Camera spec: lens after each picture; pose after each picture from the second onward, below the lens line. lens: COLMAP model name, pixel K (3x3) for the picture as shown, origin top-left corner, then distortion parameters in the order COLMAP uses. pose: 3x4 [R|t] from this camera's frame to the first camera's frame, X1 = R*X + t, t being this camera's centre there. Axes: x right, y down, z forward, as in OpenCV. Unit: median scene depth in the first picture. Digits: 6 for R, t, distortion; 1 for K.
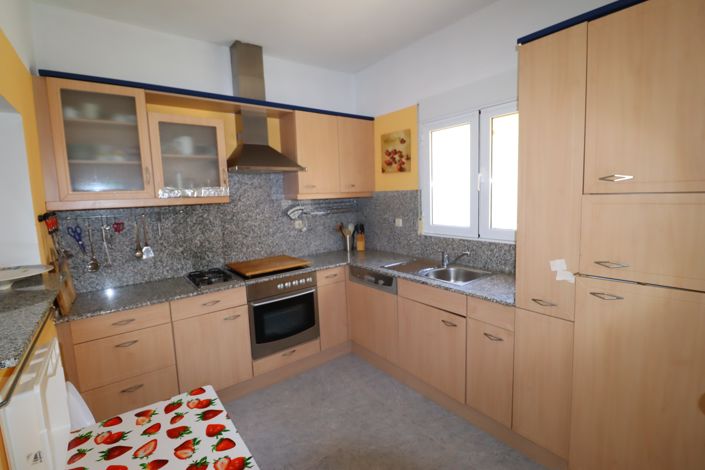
lens RADIAL K [[327.5, 0, 354.9], [0, 327.5, 231.1], [0, 0, 1]] dist [-0.001141, -0.012044]
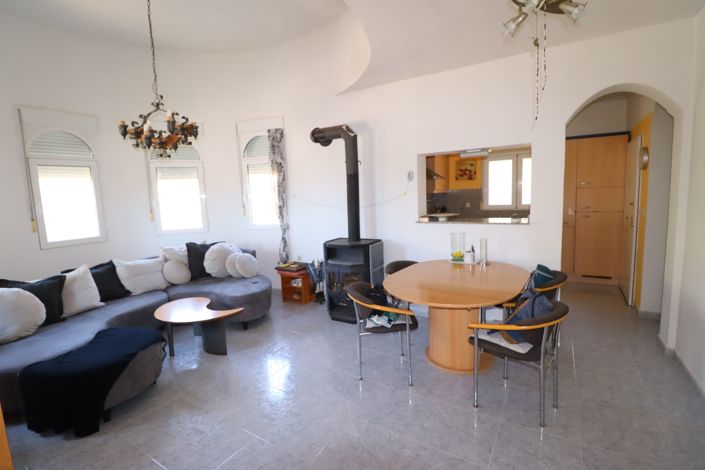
lens RADIAL K [[327.5, 0, 354.9], [0, 327.5, 231.1], [0, 0, 1]] dist [-0.001141, -0.012044]
pose [[0.931897, -0.043174, 0.360143, -1.579505], [0.049196, 0.998760, -0.007568, 0.145560], [-0.359370, 0.024770, 0.932866, -0.780190]]
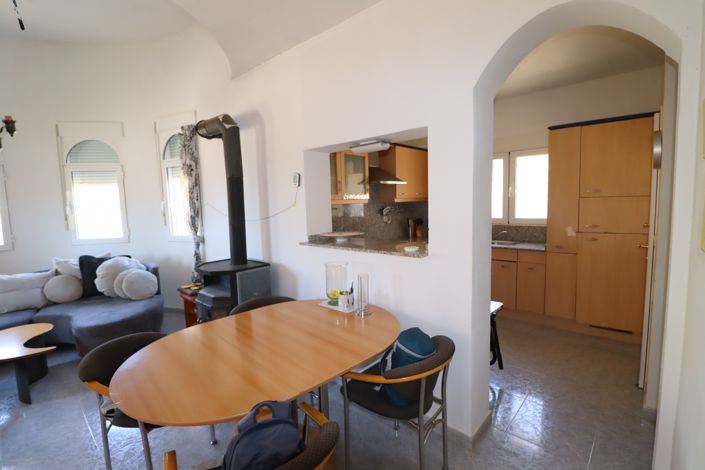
lens RADIAL K [[327.5, 0, 354.9], [0, 327.5, 231.1], [0, 0, 1]] dist [-0.001141, -0.012044]
pose [[0.982583, -0.011465, 0.185469, -0.769956], [0.016848, 0.999481, -0.027474, 0.096717], [-0.185058, 0.030120, 0.982266, -0.579921]]
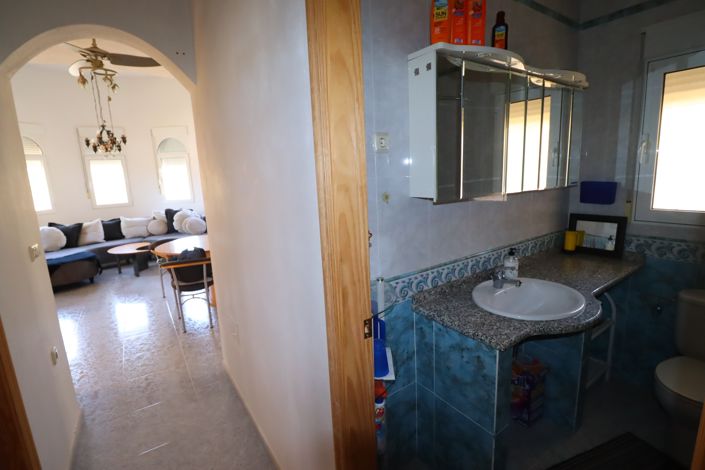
lens RADIAL K [[327.5, 0, 354.9], [0, 327.5, 231.1], [0, 0, 1]] dist [-0.001141, -0.012044]
pose [[0.998629, -0.001286, -0.052331, -0.069230], [0.004321, 0.998312, 0.057923, 0.185572], [0.052169, -0.058070, 0.996949, -1.423889]]
